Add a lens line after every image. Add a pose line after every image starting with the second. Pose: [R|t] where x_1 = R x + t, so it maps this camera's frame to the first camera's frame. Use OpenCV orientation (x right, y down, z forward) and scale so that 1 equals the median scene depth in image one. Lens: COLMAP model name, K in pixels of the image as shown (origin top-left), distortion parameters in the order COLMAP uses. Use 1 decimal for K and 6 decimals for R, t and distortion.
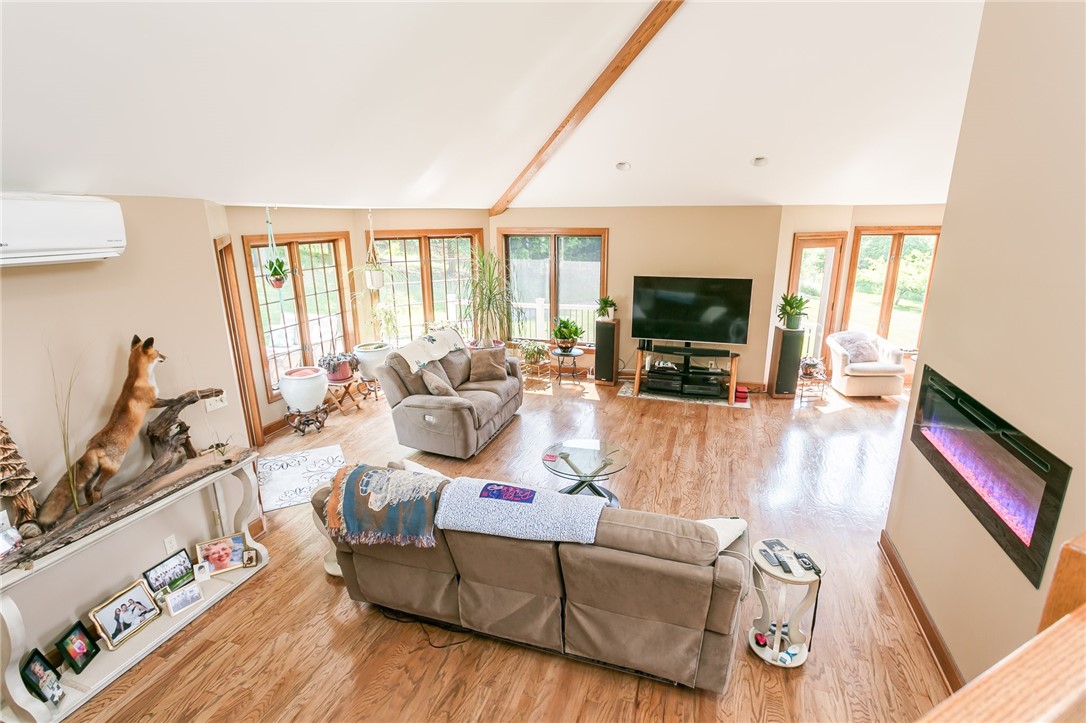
lens RADIAL K [[524.9, 0, 545.6], [0, 524.9, 356.9], [0, 0, 1]] dist [-0.002566, 0.000072]
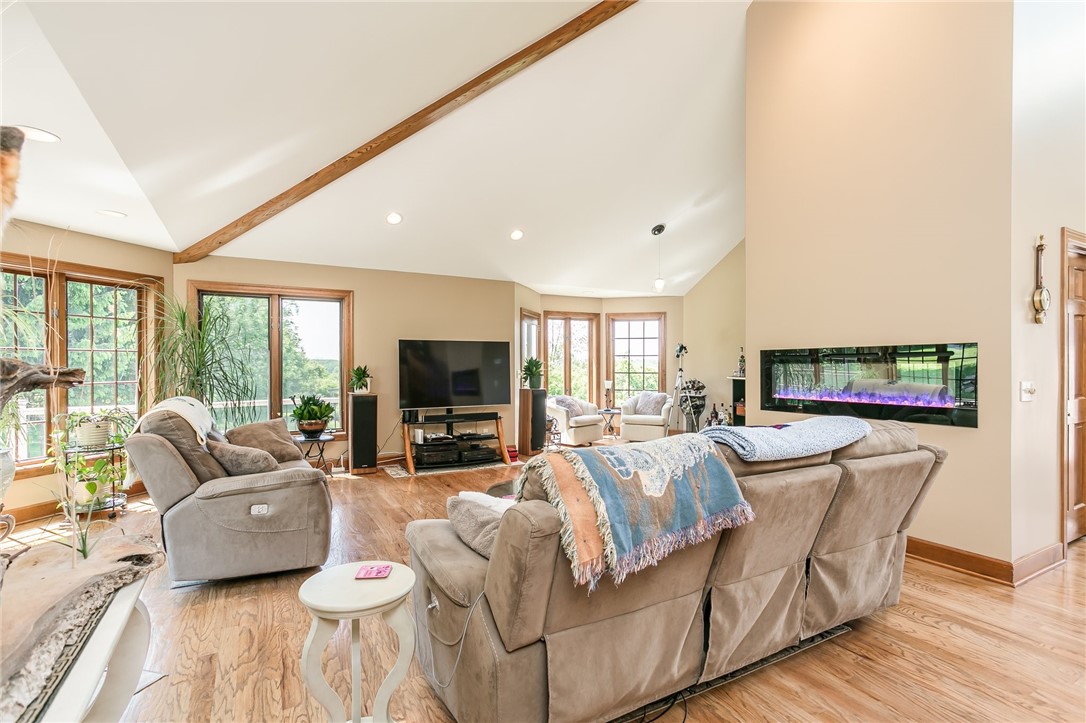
lens RADIAL K [[517.8, 0, 537.5], [0, 517.8, 364.0], [0, 0, 1]] dist [0.000601, 0.000023]
pose [[0.683468, 0.004222, 0.729968, -0.323272], [0.181334, 0.967657, -0.175380, 0.087173], [-0.707099, 0.252234, 0.660597, 0.259591]]
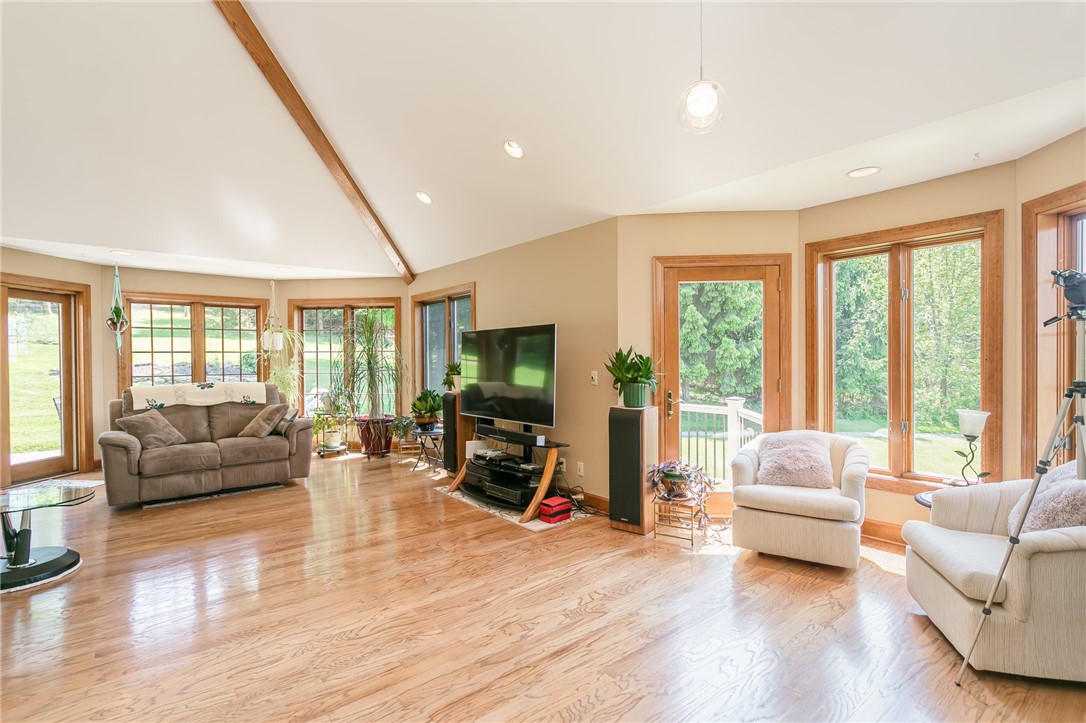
lens RADIAL K [[511.5, 0, 545.3], [0, 511.5, 360.5], [0, 0, 1]] dist [0.001078, 0.000091]
pose [[0.844512, 0.004593, -0.535517, 0.690110], [-0.136426, 0.968818, -0.206835, 0.027011], [0.517869, 0.247733, 0.818804, 0.462400]]
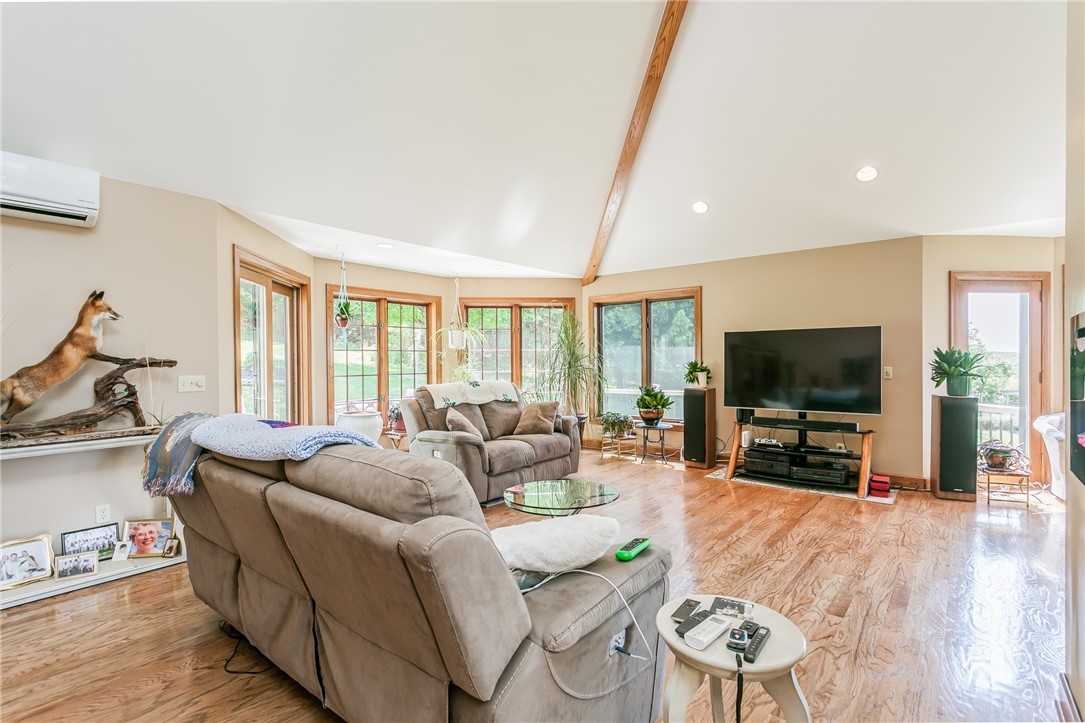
lens RADIAL K [[511.0, 0, 544.8], [0, 511.0, 360.5], [0, 0, 1]] dist [0.001078, 0.000091]
pose [[0.931830, 0.001316, -0.362894, 0.200754], [-0.092394, 0.967900, -0.233738, 0.110907], [0.350937, 0.251333, 0.902039, 0.171609]]
